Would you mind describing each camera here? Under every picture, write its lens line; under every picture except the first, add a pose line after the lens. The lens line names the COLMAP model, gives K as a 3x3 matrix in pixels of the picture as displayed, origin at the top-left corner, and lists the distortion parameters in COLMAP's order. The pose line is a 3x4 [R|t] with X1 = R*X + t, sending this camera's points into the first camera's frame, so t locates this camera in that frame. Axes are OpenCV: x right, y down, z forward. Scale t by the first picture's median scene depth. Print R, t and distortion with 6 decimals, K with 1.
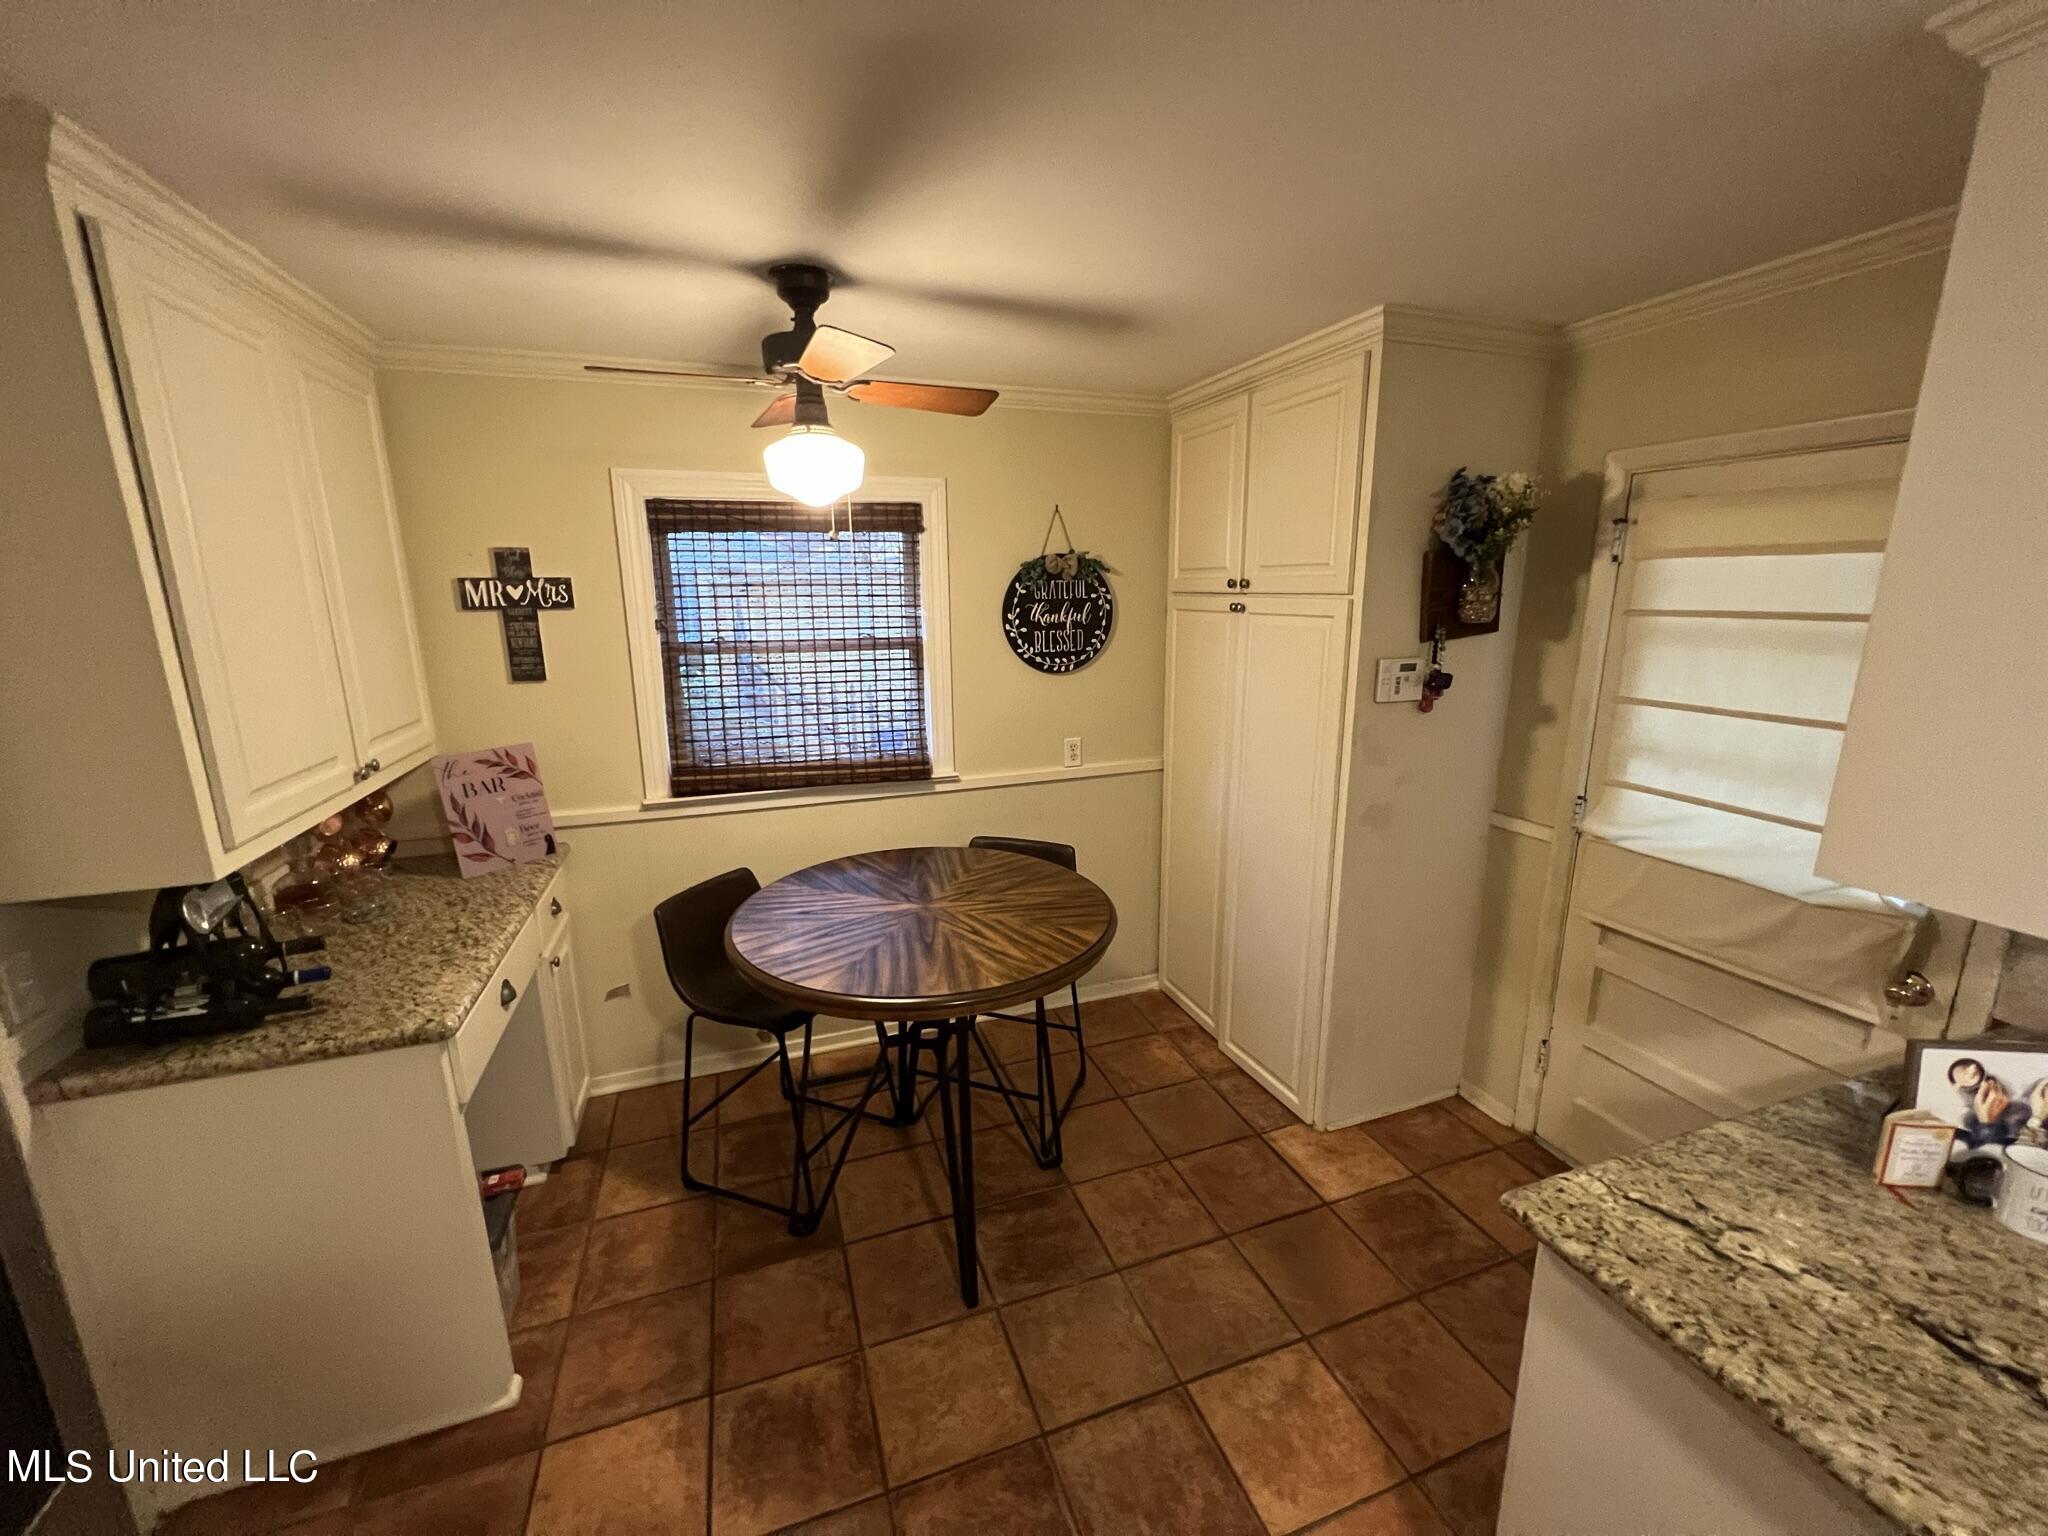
lens RADIAL K [[817.3, 0, 1028.6], [0, 817.3, 771.6], [0, 0, 1]] dist [-0.007247, 0.000686]
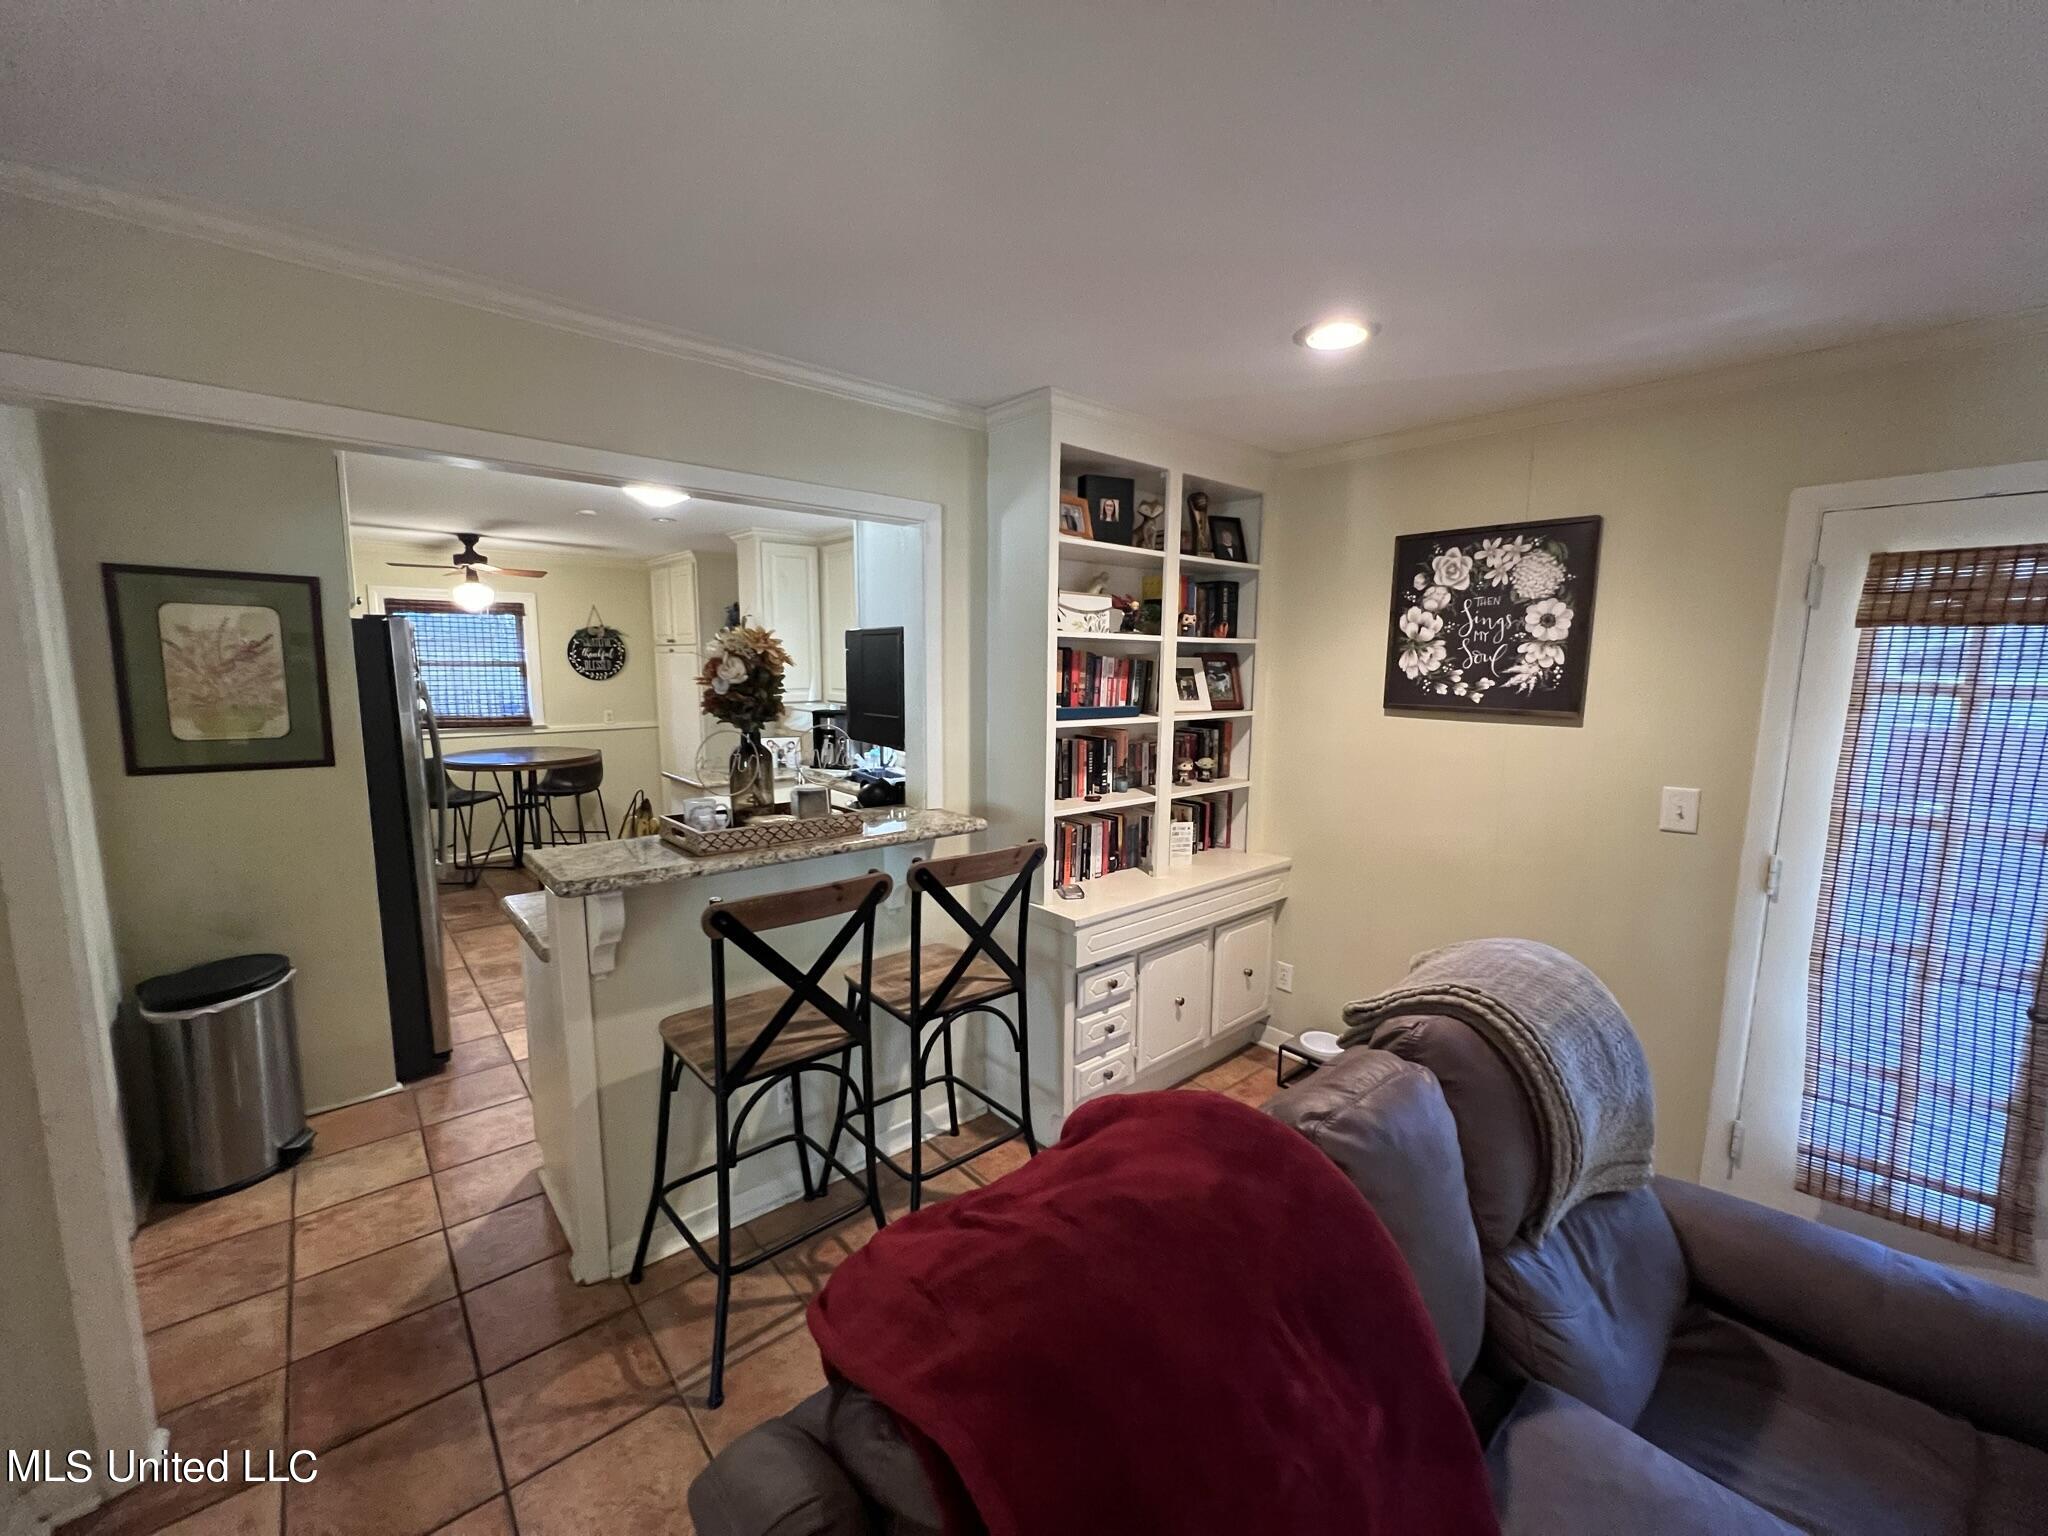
lens RADIAL K [[817.3, 0, 1023.4], [0, 817.3, 767.2], [0, 0, 1]] dist [-0.007247, 0.000686]
pose [[0.931525, -0.031768, 0.362287, 0.310852], [0.061372, 0.995622, -0.070497, 0.350730], [-0.358462, 0.087904, 0.929397, -1.482099]]
